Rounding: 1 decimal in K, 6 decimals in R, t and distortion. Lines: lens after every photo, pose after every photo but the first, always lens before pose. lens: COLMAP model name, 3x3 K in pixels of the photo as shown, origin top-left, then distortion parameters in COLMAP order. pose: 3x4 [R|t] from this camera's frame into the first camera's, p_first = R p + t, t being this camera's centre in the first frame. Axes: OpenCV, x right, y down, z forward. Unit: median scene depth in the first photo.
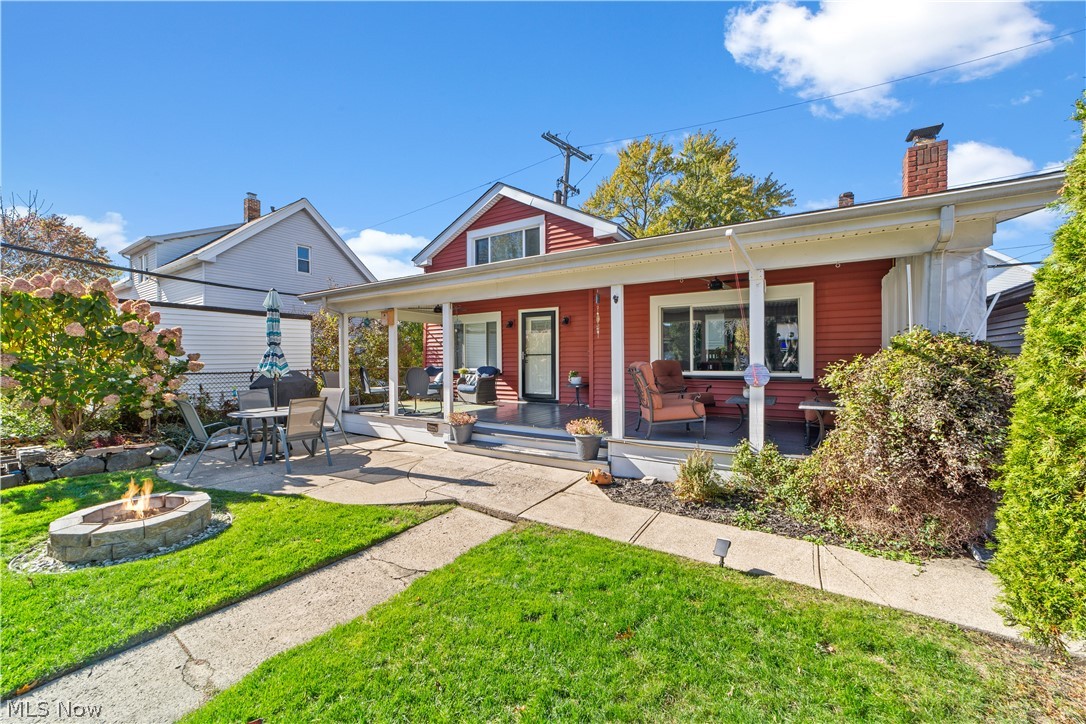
lens RADIAL K [[418.0, 0, 543.0], [0, 418.0, 362.0], [0, 0, 1]] dist [-0.016741, 0.007813]
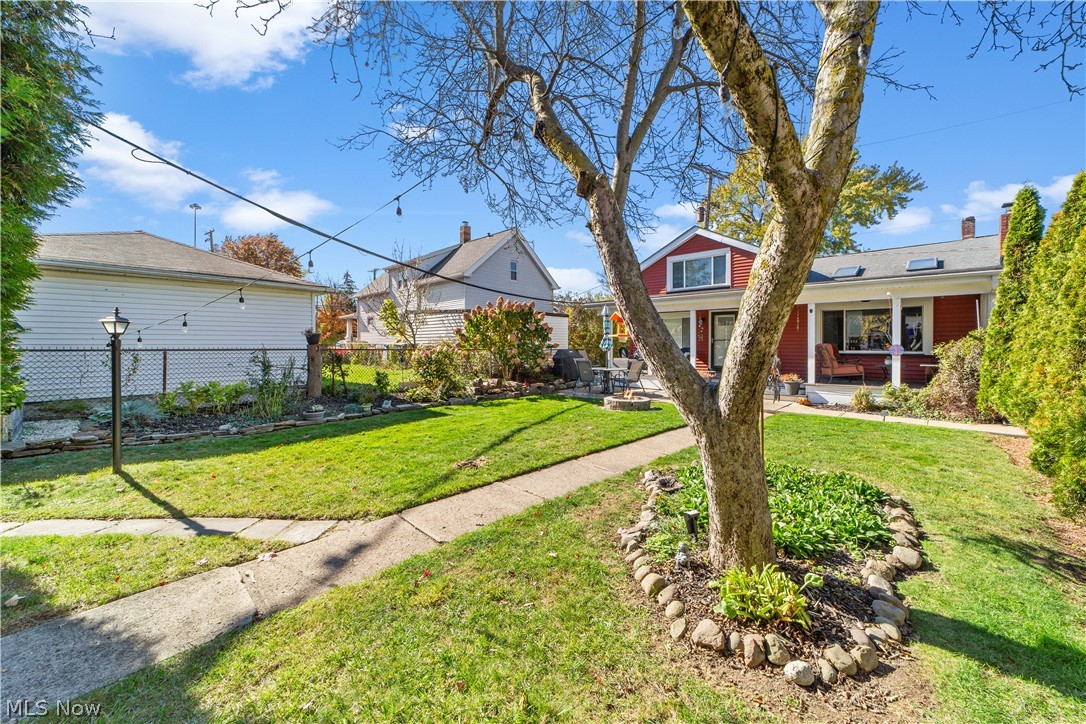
lens RADIAL K [[424.4, 0, 538.3], [0, 424.4, 345.2], [0, 0, 1]] dist [-0.008074, 0.000282]
pose [[0.980163, 0.006976, -0.198069, -0.476113], [-0.008432, 0.999943, -0.006511, 0.021838], [0.198012, 0.008052, 0.980167, -0.820513]]
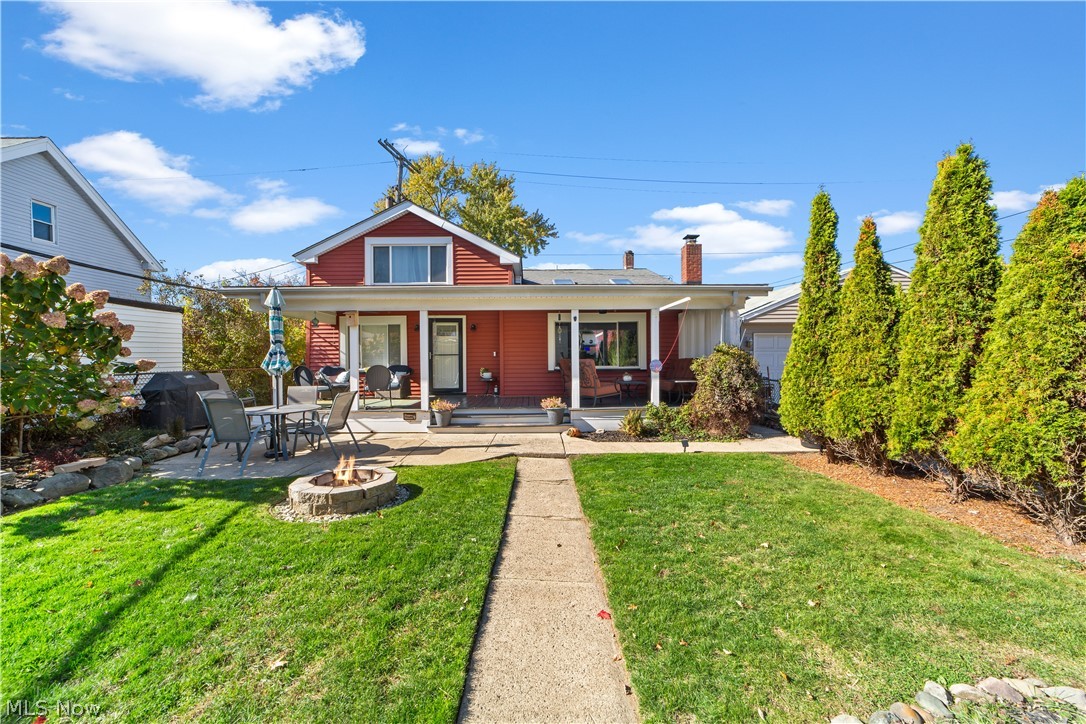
lens RADIAL K [[418.0, 0, 543.0], [0, 418.0, 362.0], [0, 0, 1]] dist [-0.016741, 0.007813]
pose [[0.835339, -0.003653, 0.549723, -0.554713], [0.007111, 0.999966, -0.004162, 0.011546], [-0.549689, 0.007386, 0.835337, -0.163278]]
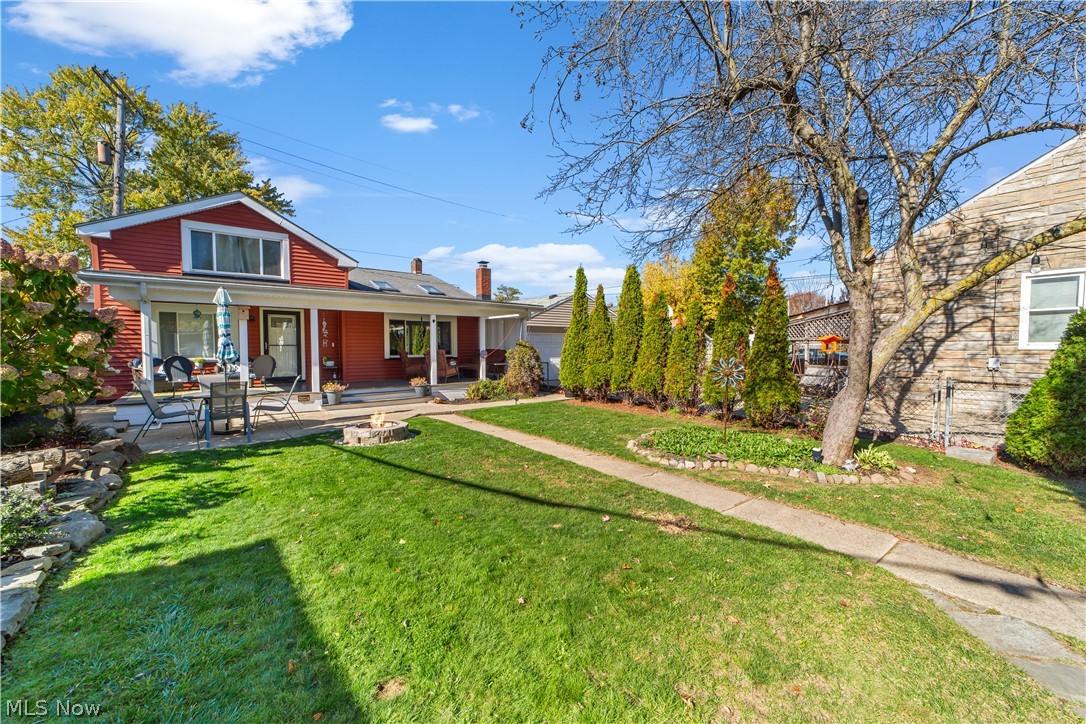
lens RADIAL K [[418.4, 0, 548.7], [0, 418.4, 364.7], [0, 0, 1]] dist [-0.019743, 0.007799]
pose [[0.310853, -0.034669, 0.949825, -1.225575], [0.008761, 0.999397, 0.033611, 0.006725], [-0.950418, -0.002126, 0.310969, -0.177736]]
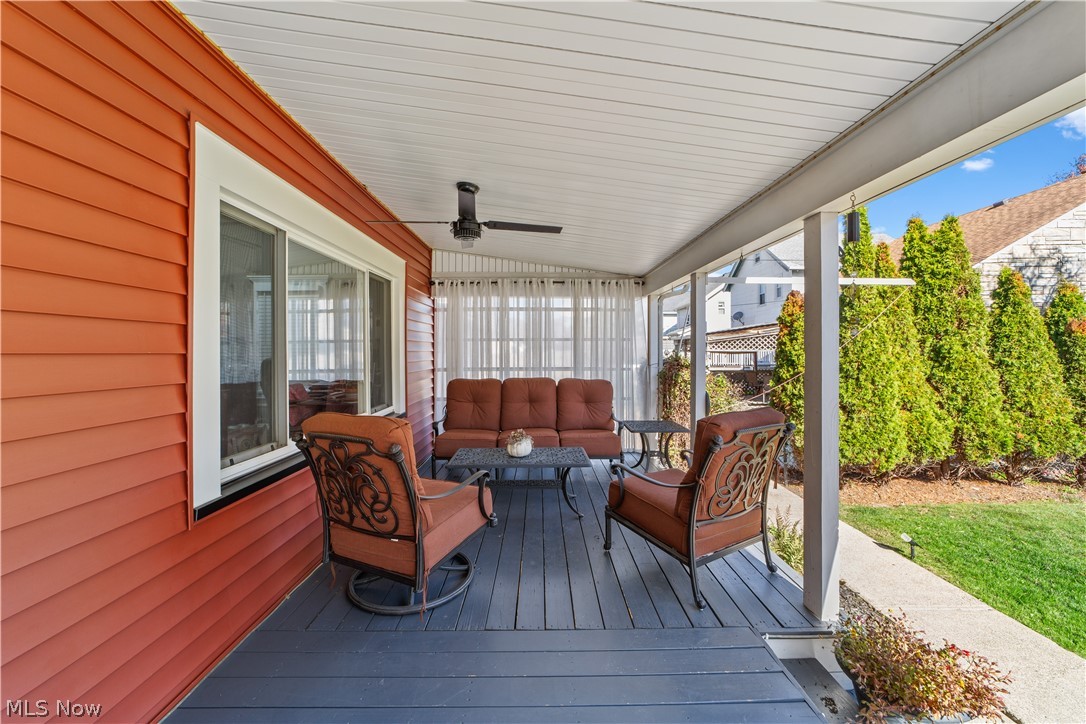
lens RADIAL K [[415.0, 0, 544.7], [0, 415.0, 348.5], [0, 0, 1]] dist [0.006400, 0.000303]
pose [[-0.534947, 0.007986, 0.844848, -0.011022], [0.012408, 0.999922, -0.001596, -0.050653], [-0.844794, 0.009629, -0.535004, 1.057197]]
